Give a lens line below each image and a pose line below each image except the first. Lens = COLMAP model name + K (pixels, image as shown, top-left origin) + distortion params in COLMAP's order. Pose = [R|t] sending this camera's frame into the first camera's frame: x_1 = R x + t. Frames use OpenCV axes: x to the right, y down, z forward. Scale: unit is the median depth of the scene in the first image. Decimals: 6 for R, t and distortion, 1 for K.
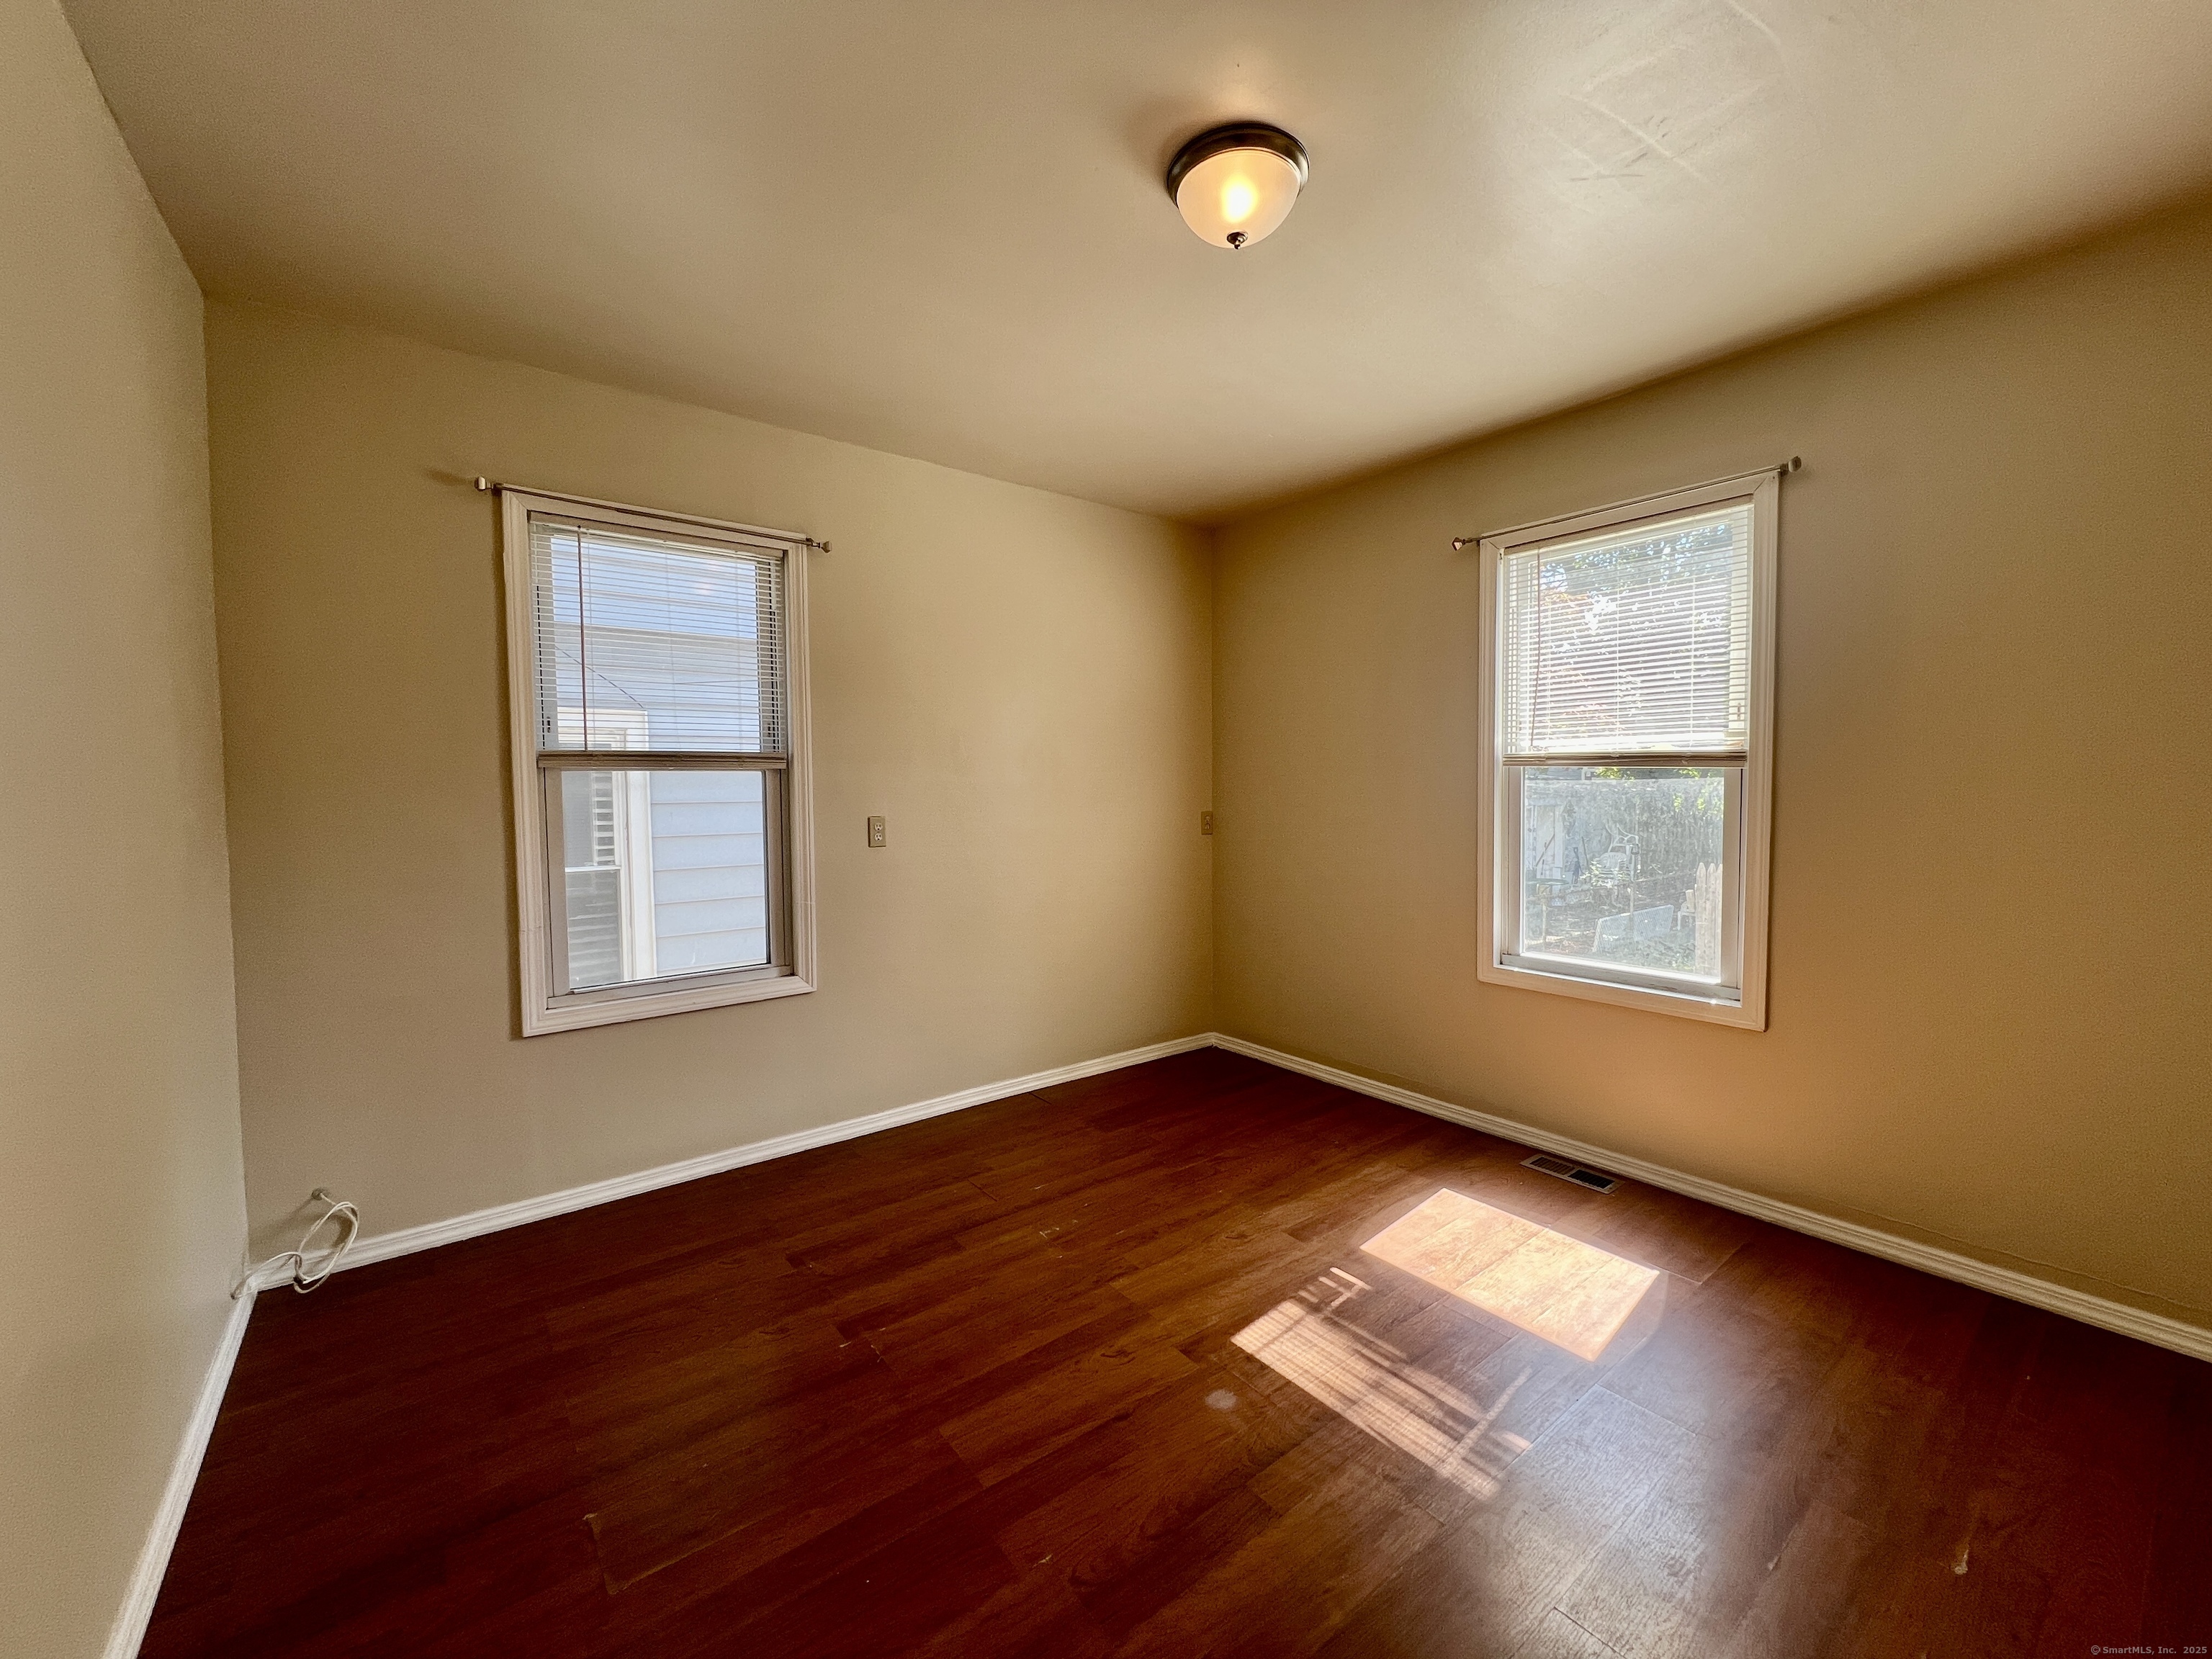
lens RADIAL K [[886.8, 0, 1095.6], [0, 886.8, 824.8], [0, 0, 1]] dist [-0.000769, -0.000152]
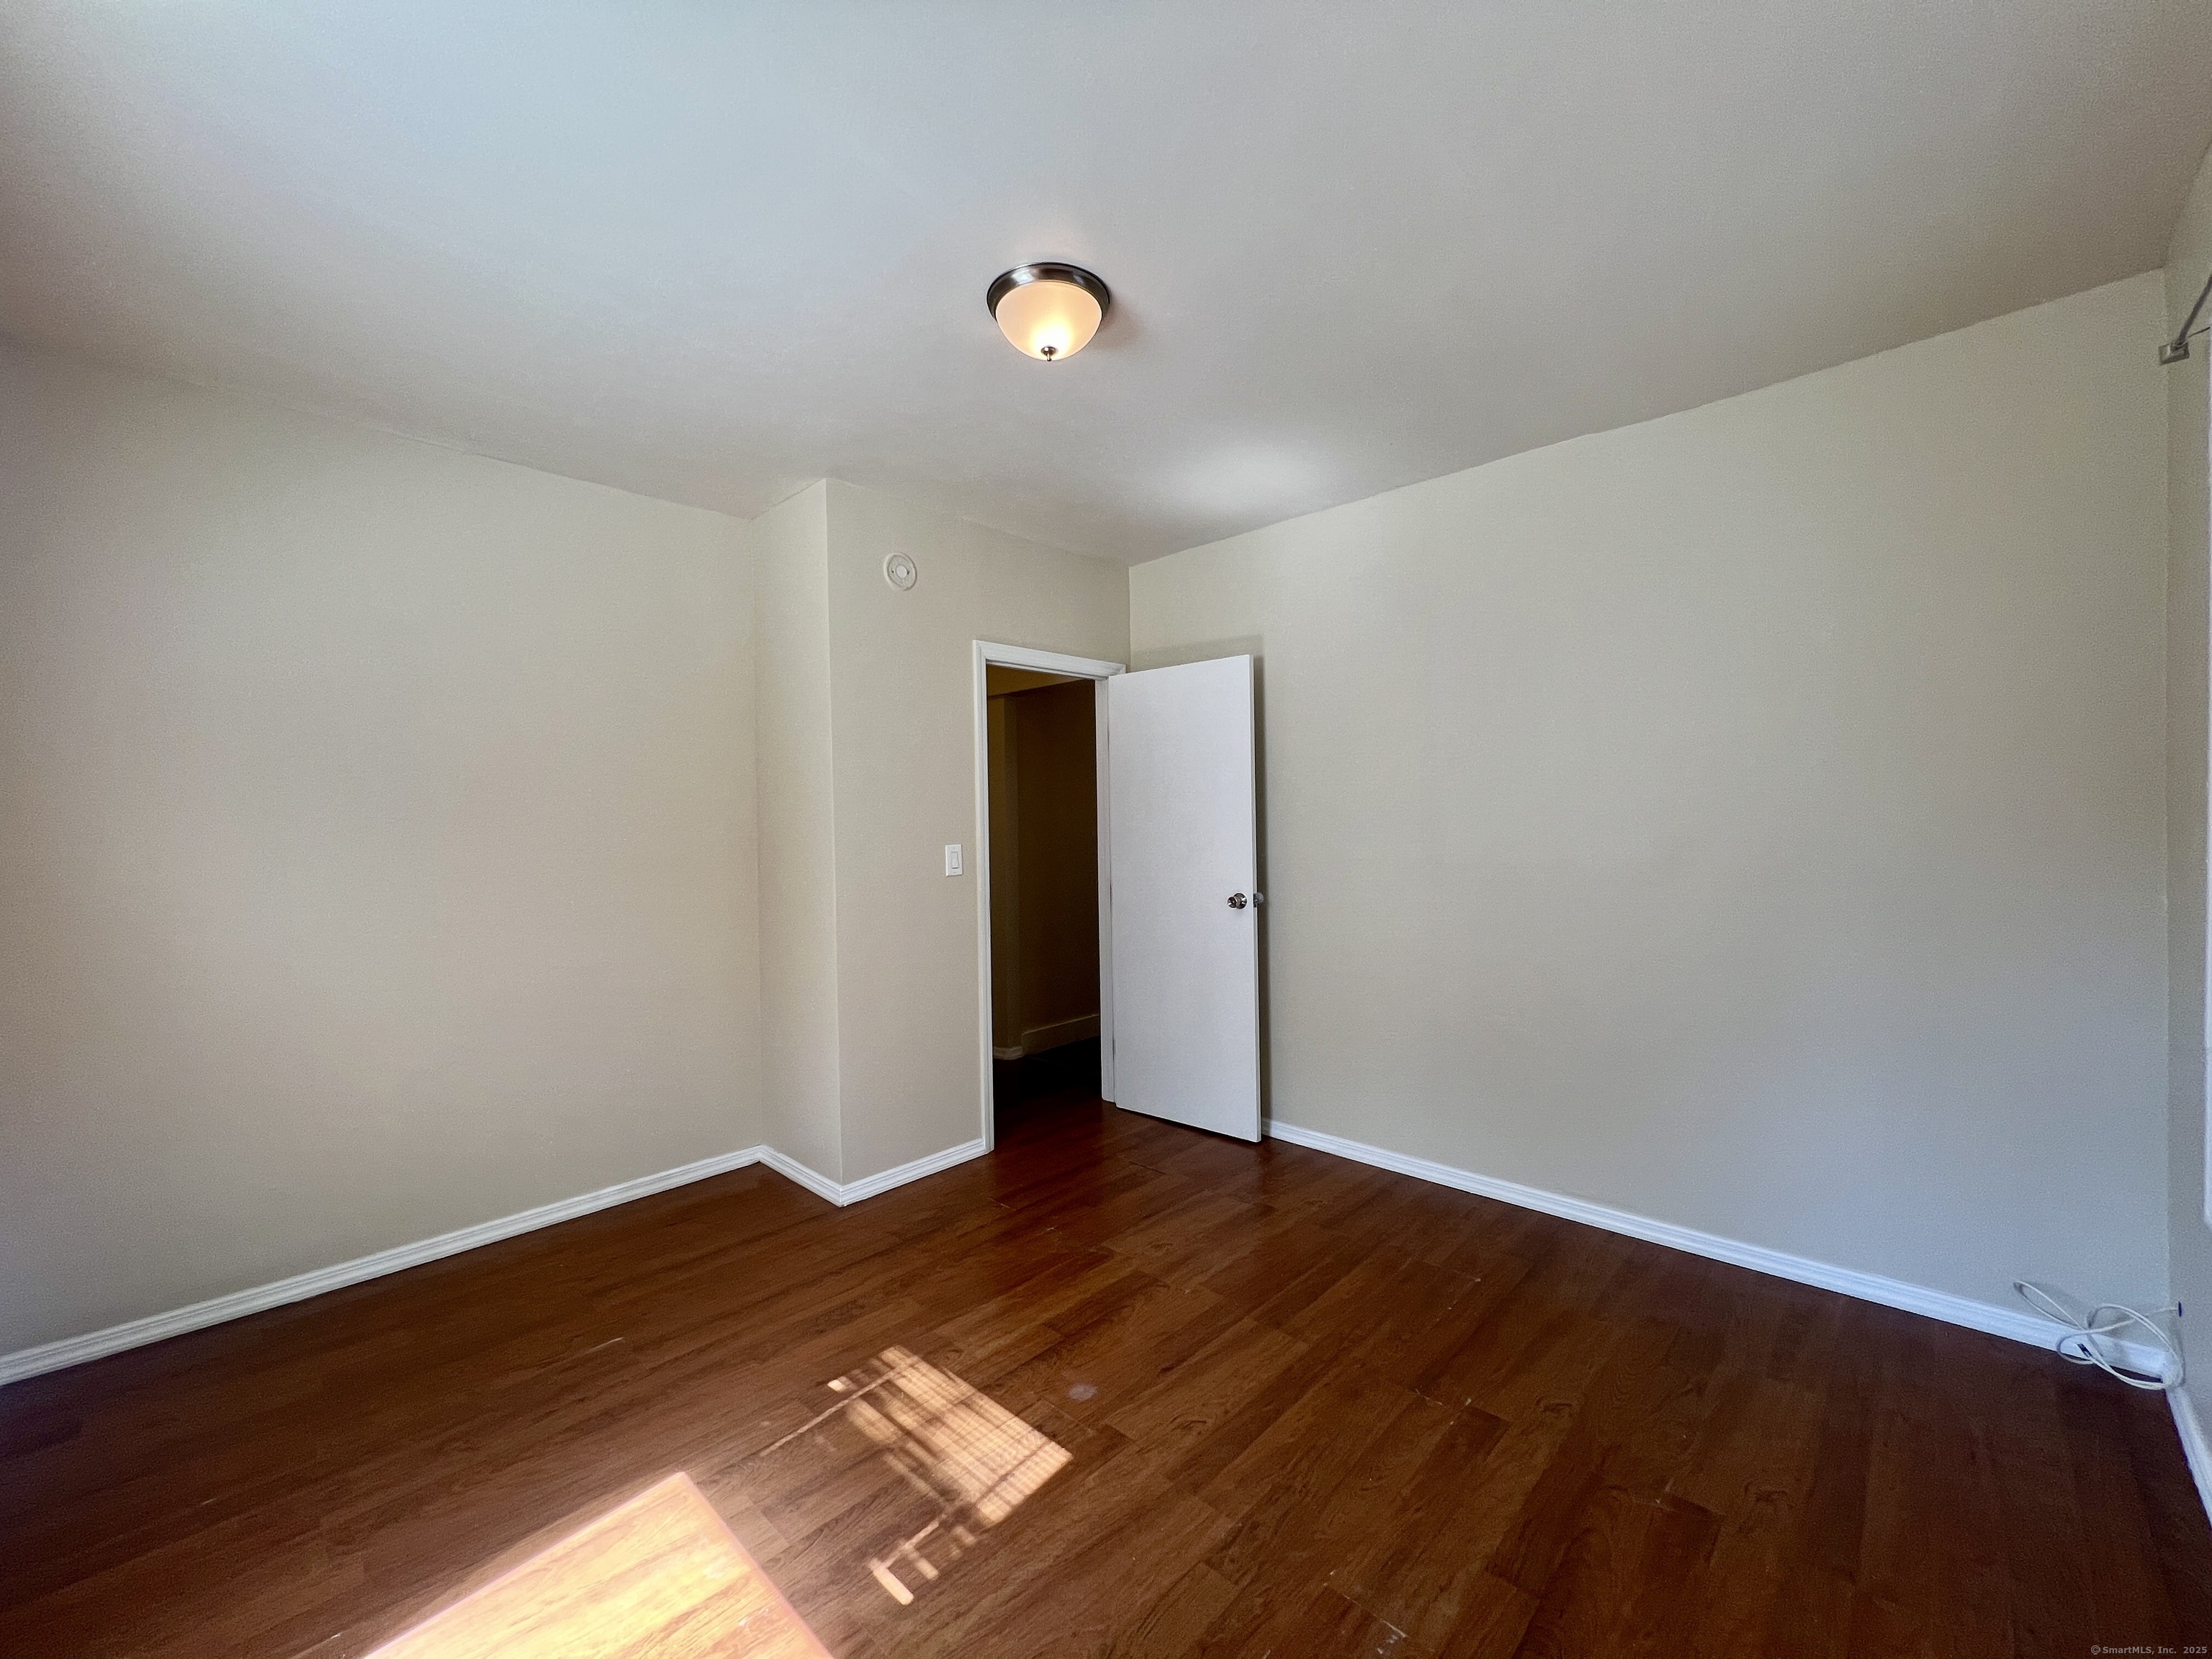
lens RADIAL K [[886.8, 0, 1095.6], [0, 886.8, 824.8], [0, 0, 1]] dist [-0.000769, -0.000152]
pose [[-0.988099, 0.025875, -0.151624, 0.252640], [0.017187, 0.998149, 0.058328, -0.105961], [0.152853, 0.055028, -0.986716, 1.886837]]
